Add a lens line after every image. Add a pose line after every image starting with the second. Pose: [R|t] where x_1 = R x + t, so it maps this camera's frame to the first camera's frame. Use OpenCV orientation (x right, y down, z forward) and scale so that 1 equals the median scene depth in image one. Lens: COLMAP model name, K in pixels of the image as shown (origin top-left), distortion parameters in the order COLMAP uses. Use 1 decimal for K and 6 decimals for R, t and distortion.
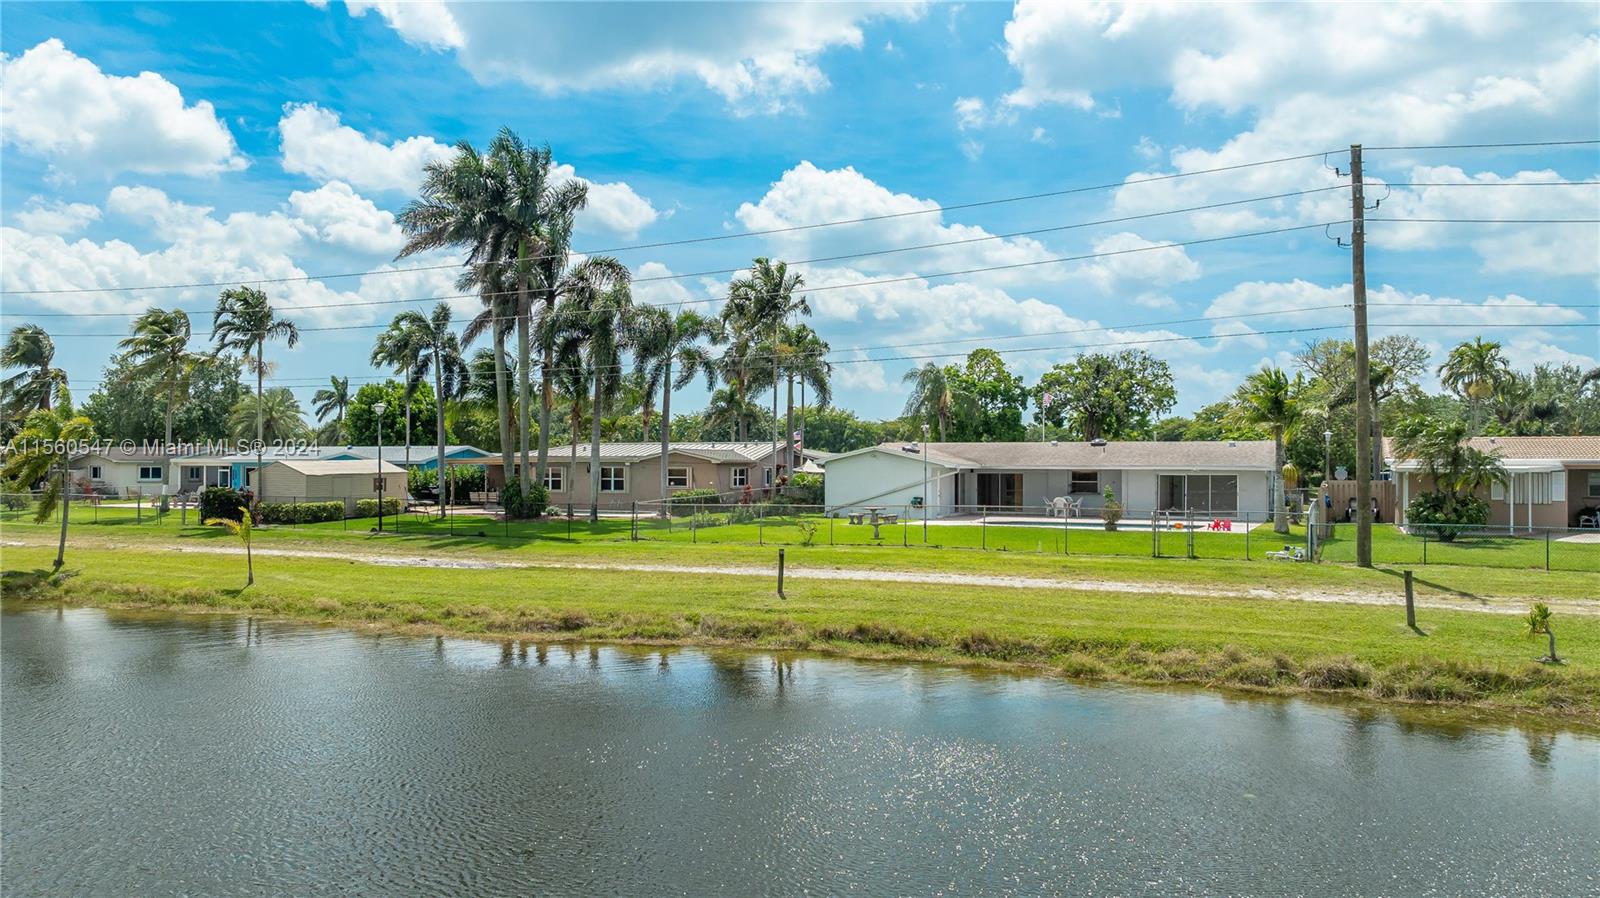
lens RADIAL K [[1172.8, 0, 800.2], [0, 1172.8, 483.1], [0, 0, 1]] dist [-0.003760, -0.001556]
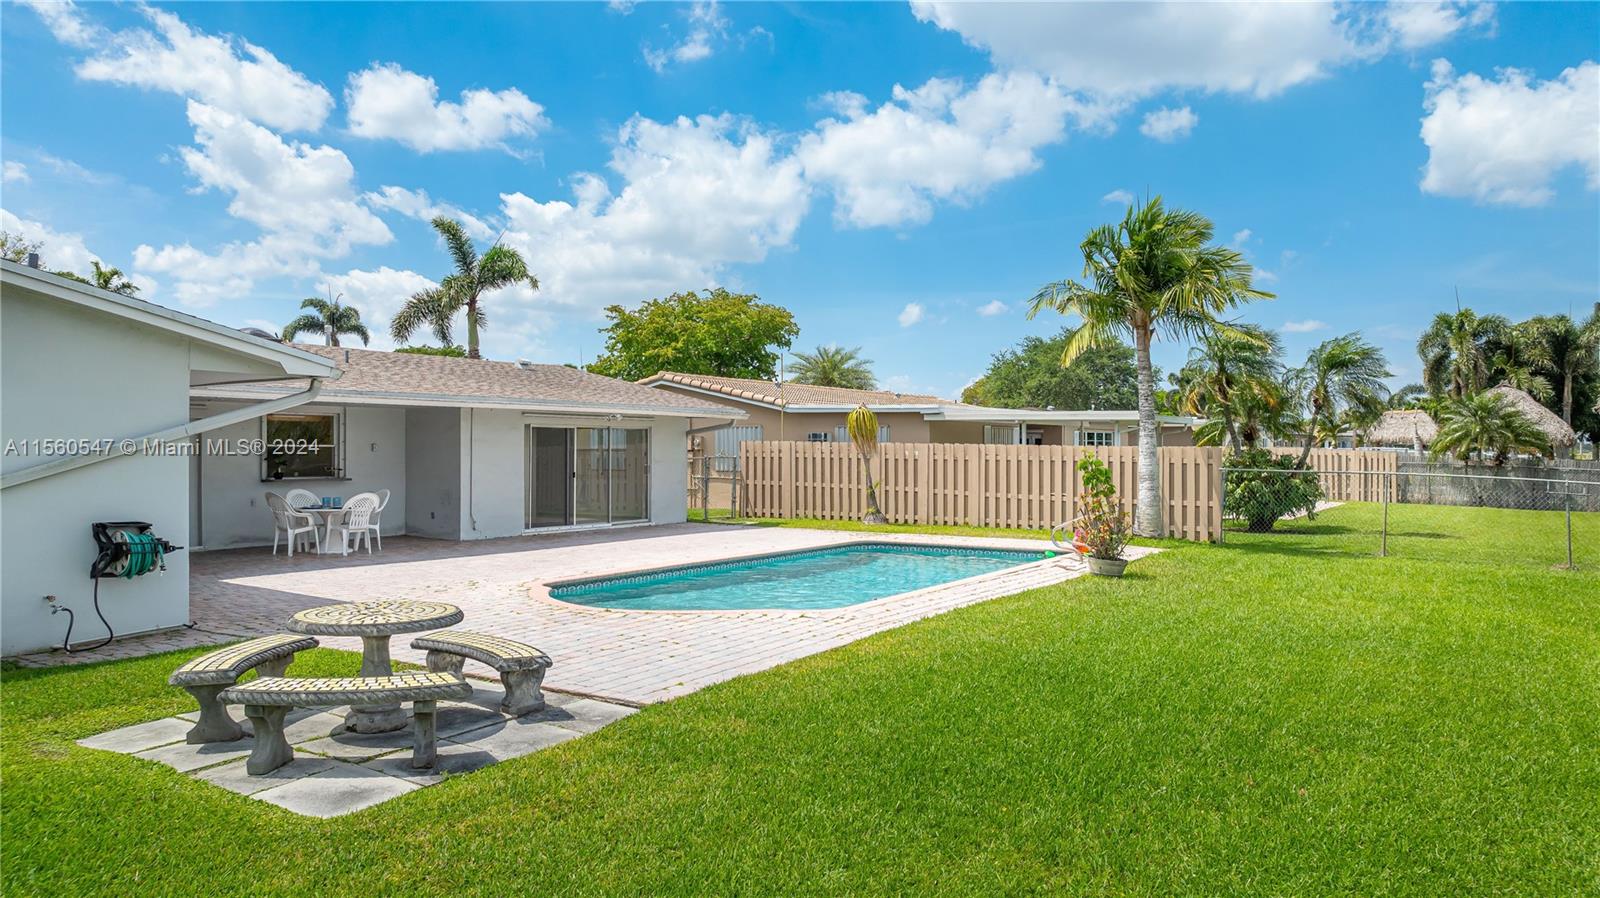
lens RADIAL K [[1121.3, 0, 800.0], [0, 1121.3, 449.0], [0, 0, 1]] dist [0.001882, 0.003004]
pose [[0.166304, -0.004313, 0.986065, -0.064922], [0.013982, 0.999900, 0.002015, 0.001048], [-0.985975, 0.013452, 0.166348, 0.842327]]
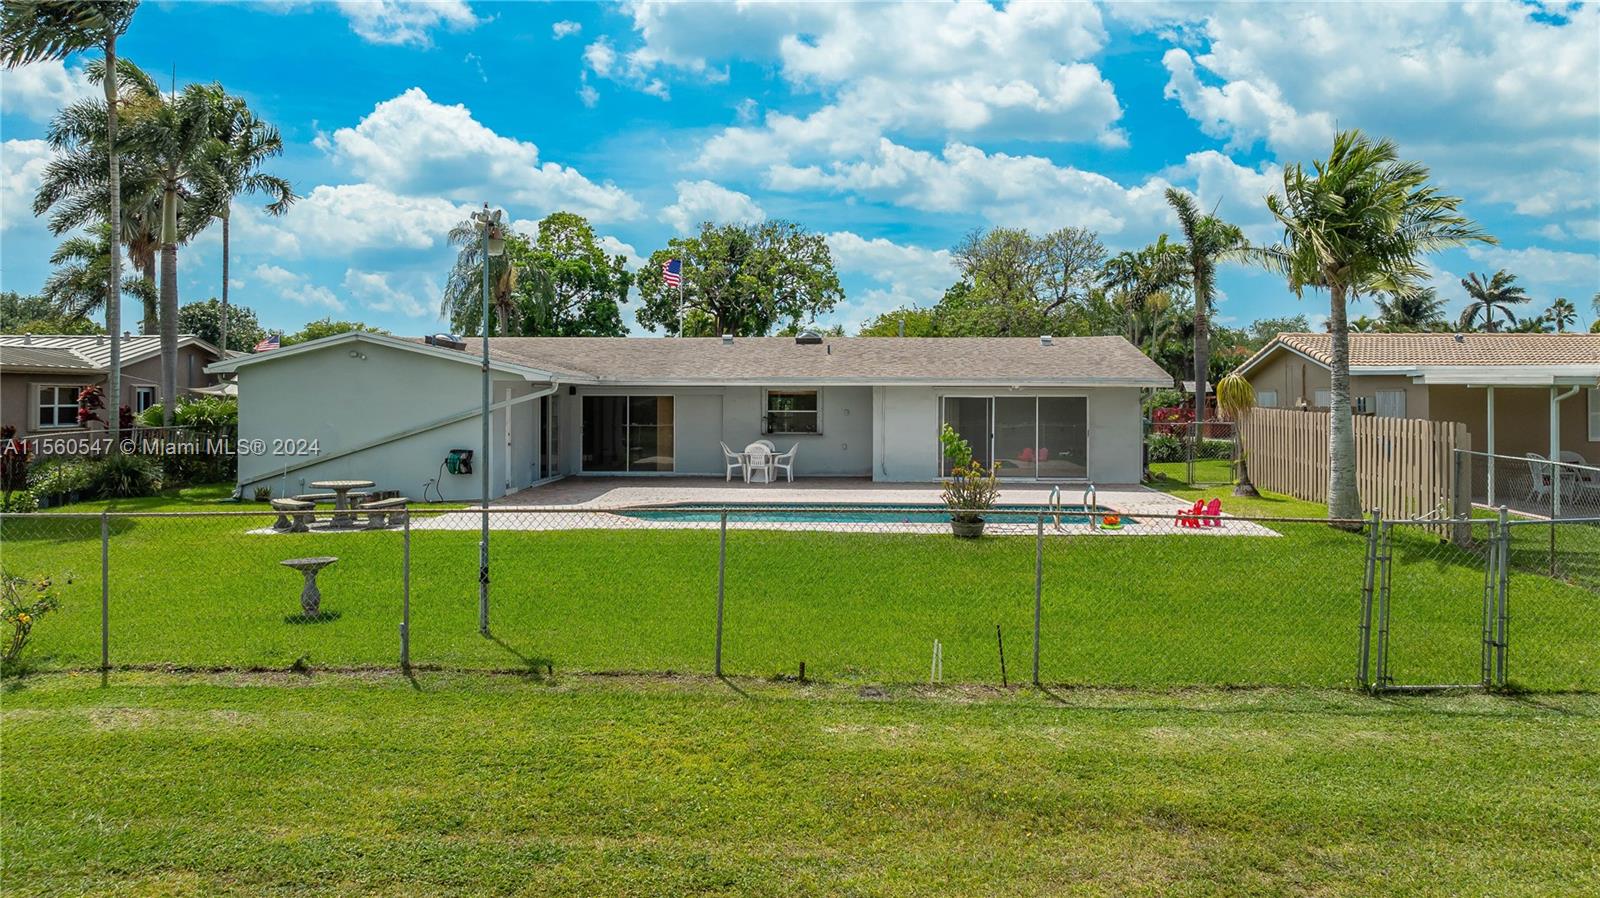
lens RADIAL K [[1221.9, 0, 800.0], [0, 1221.9, 449.0], [0, 0, 1]] dist [-0.003599, -0.000262]
pose [[0.933554, -0.017128, 0.358027, 0.053518], [0.006474, 0.999500, 0.030937, -0.001345], [-0.358378, -0.026563, 0.933198, 0.517924]]
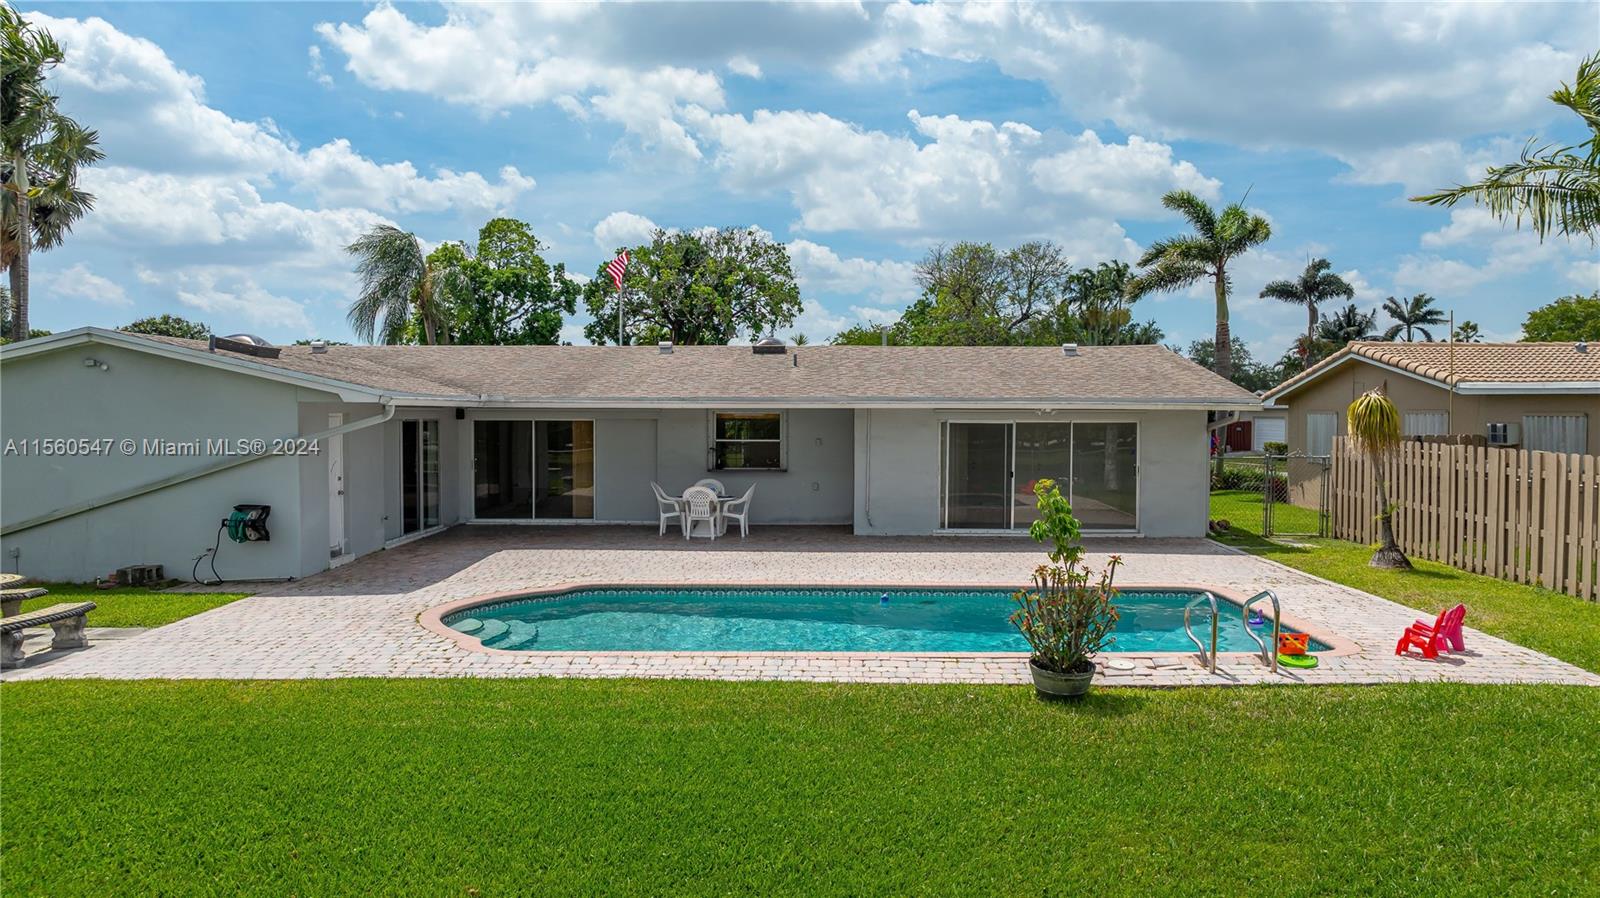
lens RADIAL K [[1121.3, 0, 800.0], [0, 1121.3, 449.0], [0, 0, 1]] dist [0.001882, 0.003004]
pose [[0.920376, -0.014793, 0.390754, 0.114856], [0.007073, 0.999750, 0.021188, -0.006755], [-0.390970, -0.016738, 0.920251, 0.674749]]
